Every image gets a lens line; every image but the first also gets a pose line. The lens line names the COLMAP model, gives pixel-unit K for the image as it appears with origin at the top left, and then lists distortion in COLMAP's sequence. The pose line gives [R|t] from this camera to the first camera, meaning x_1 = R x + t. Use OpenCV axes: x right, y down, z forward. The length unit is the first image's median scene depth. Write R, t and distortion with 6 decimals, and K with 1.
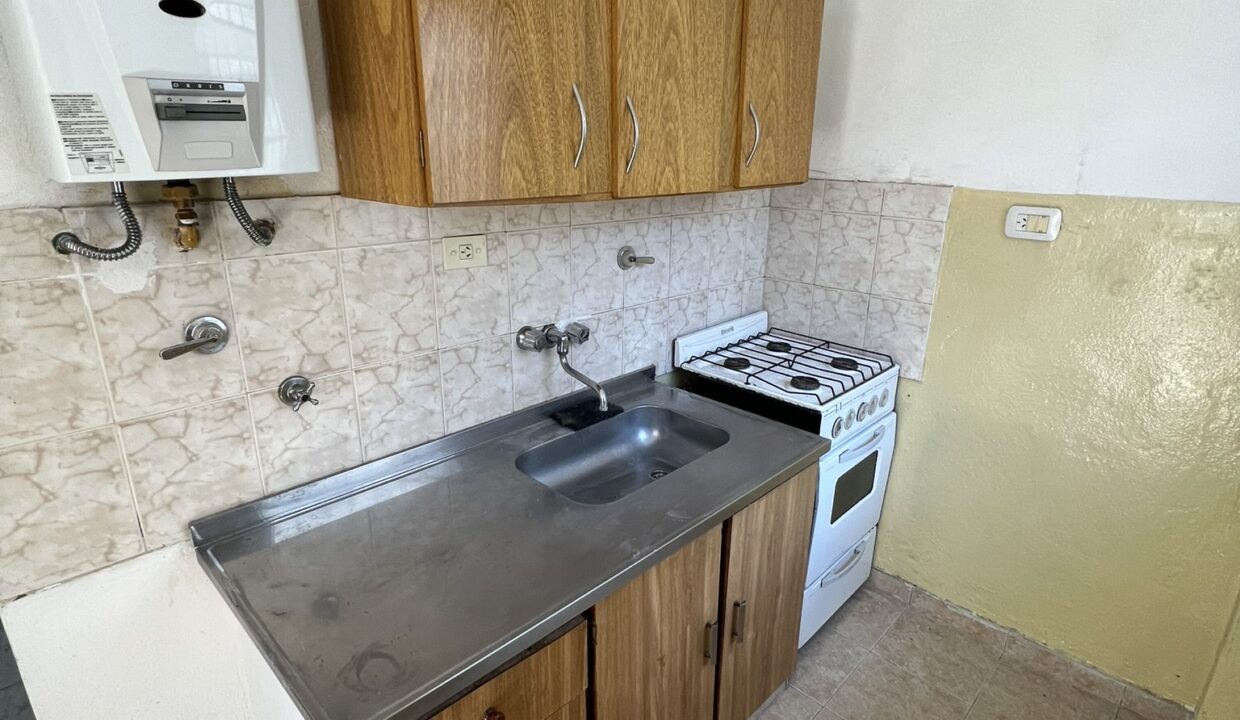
lens RADIAL K [[661.1, 0, 624.5], [0, 661.1, 355.5], [0, 0, 1]] dist [-0.001238, 0.000404]
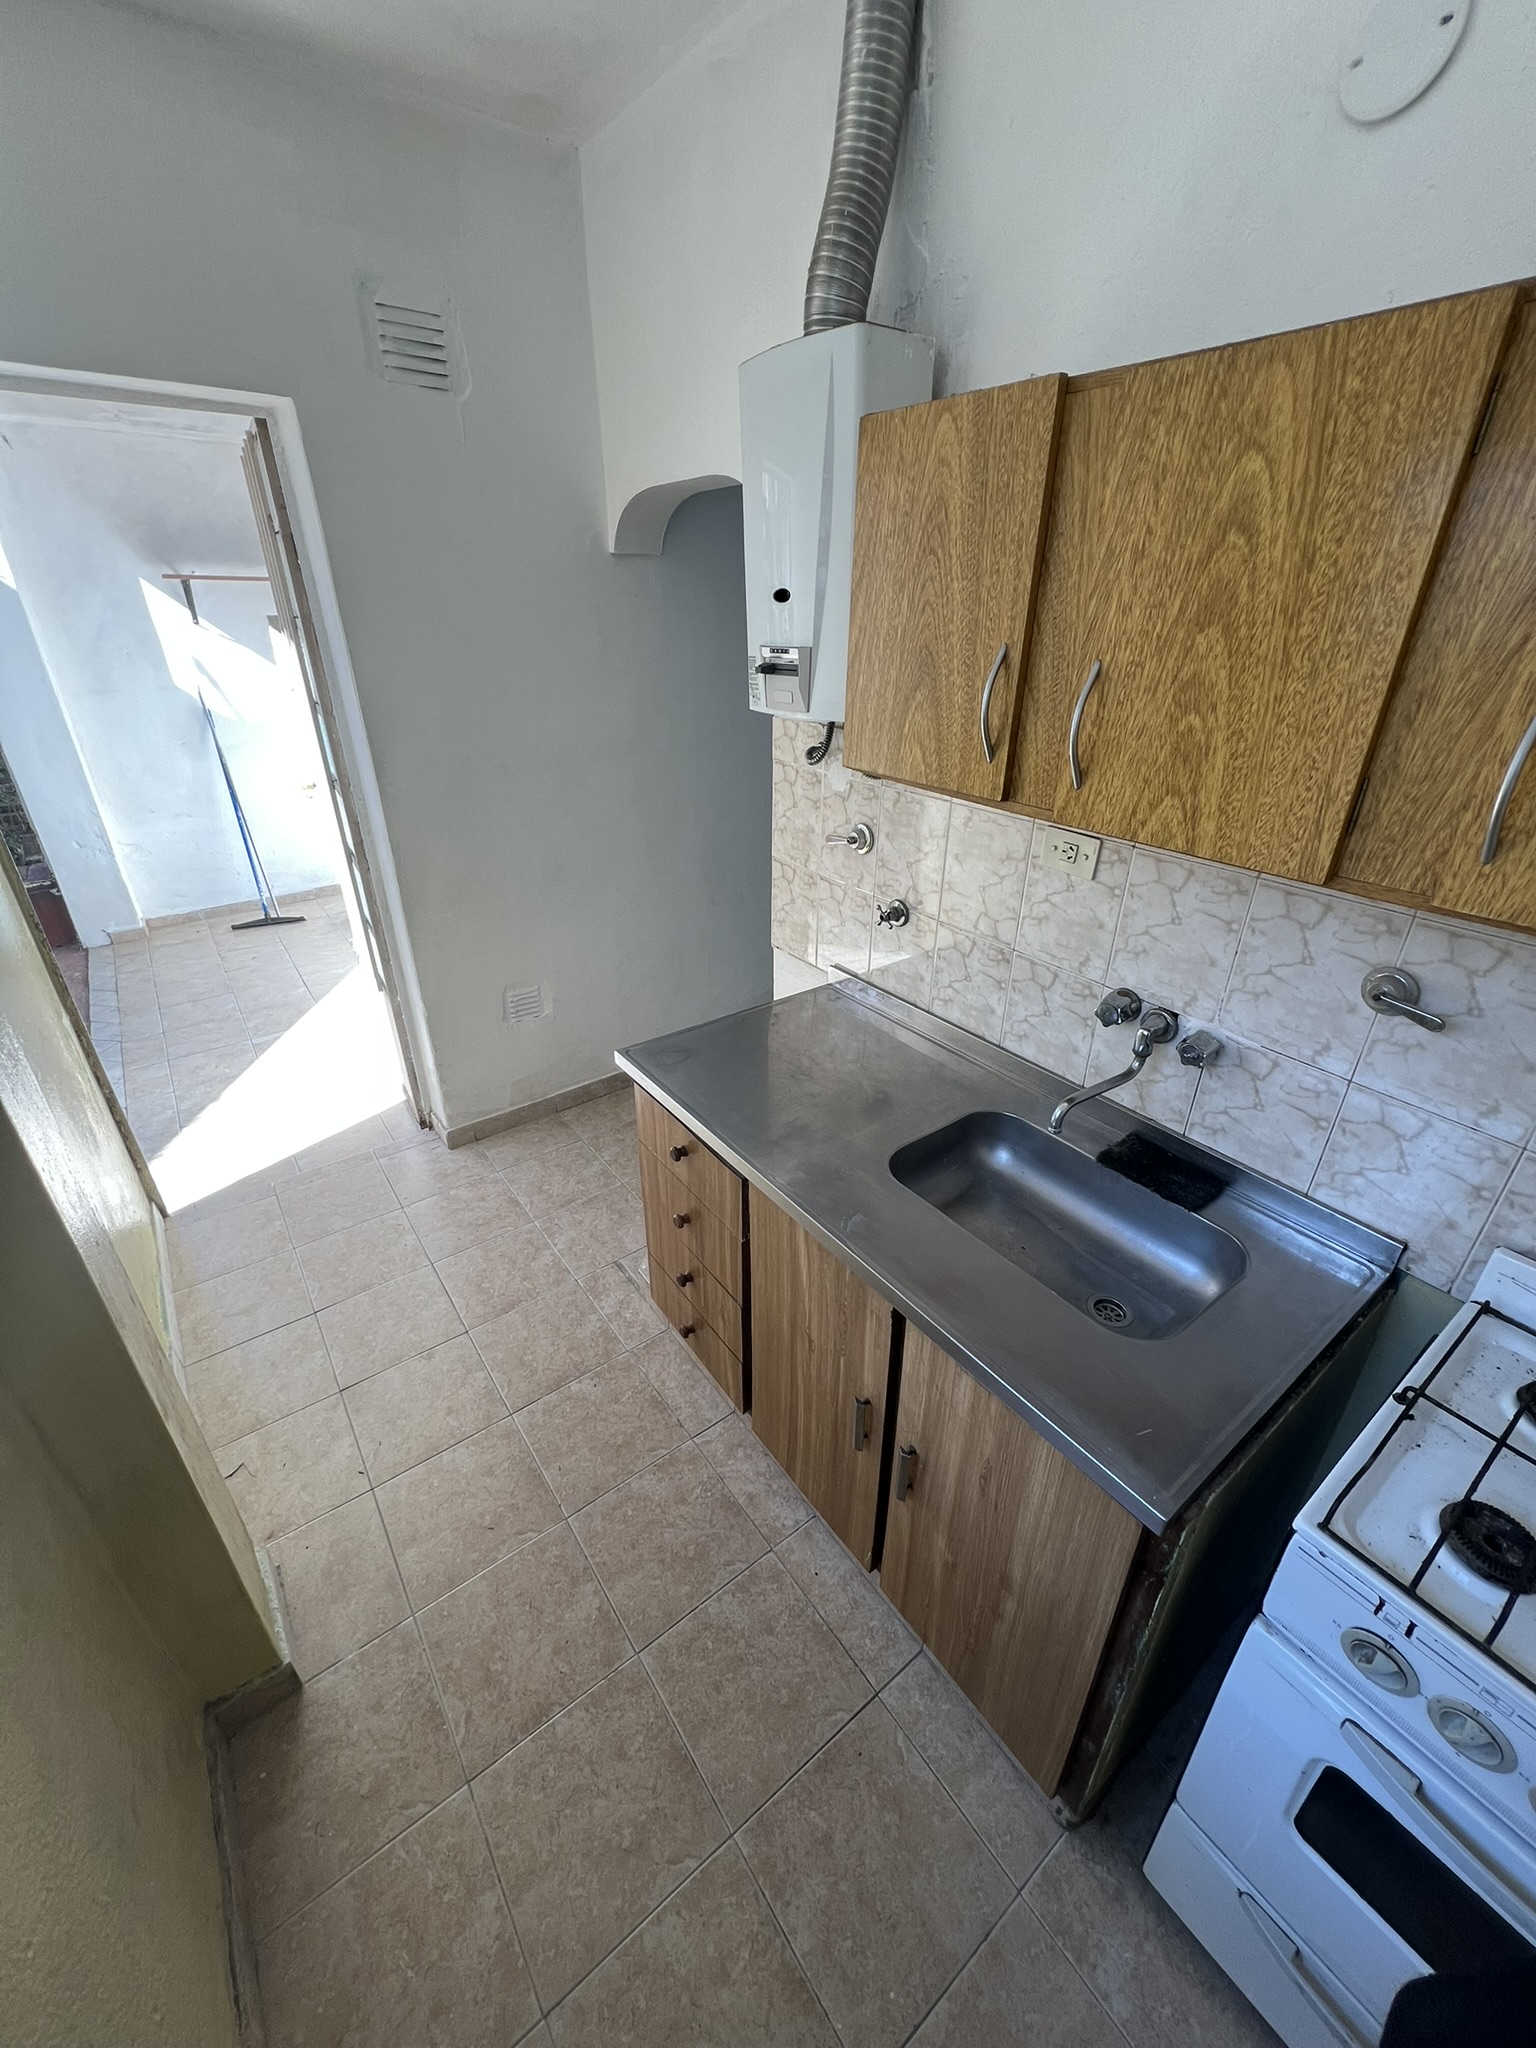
lens RADIAL K [[819.0, 0, 772.2], [0, 819.0, 1017.7], [0, 0, 1]] dist [-0.001302, -0.000412]
pose [[-0.153119, 0.438051, -0.885814, 0.802886], [-0.312449, 0.828939, 0.463935, -0.356006], [0.937513, 0.347809, 0.009942, 0.780370]]
